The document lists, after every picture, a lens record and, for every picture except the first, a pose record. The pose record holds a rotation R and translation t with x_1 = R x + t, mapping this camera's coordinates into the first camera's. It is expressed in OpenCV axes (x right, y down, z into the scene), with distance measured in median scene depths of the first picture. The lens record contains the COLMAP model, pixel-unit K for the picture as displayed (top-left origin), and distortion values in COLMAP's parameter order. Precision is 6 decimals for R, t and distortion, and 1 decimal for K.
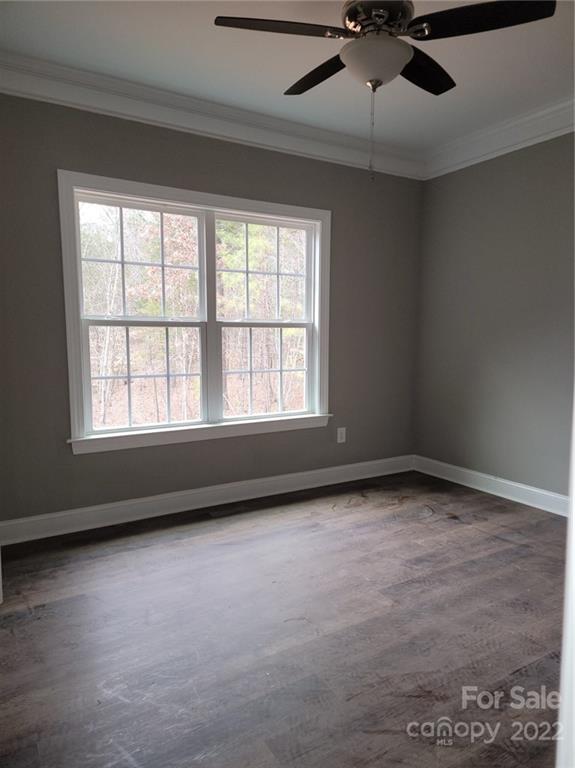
lens RADIAL K [[563.5, 0, 287.5], [0, 563.5, 384.0], [0, 0, 1]] dist [0.026630, 0.000592]
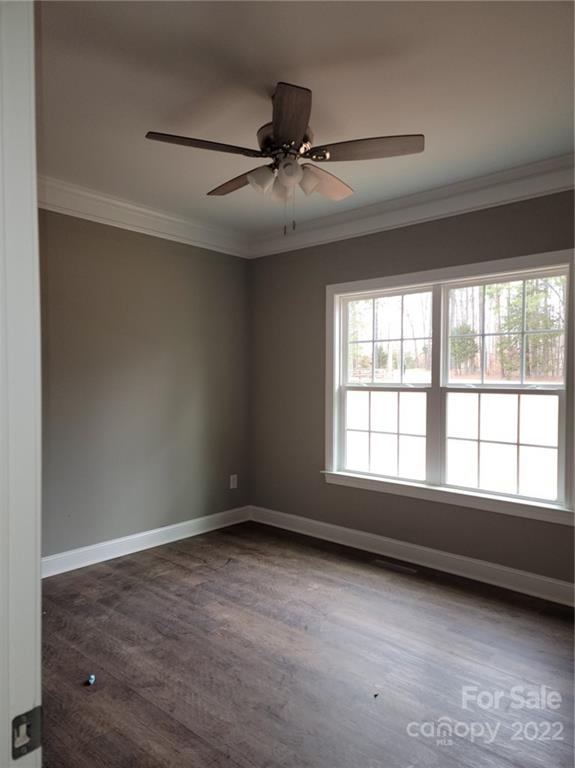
lens RADIAL K [[504.4, 0, 287.5], [0, 504.4, 384.0], [0, 0, 1]] dist [0.002533, 0.000003]
pose [[0.268976, -0.010296, -0.963092, 0.752520], [-0.108433, 0.993262, -0.040902, -0.051722], [0.957024, 0.115432, 0.266047, 0.527774]]
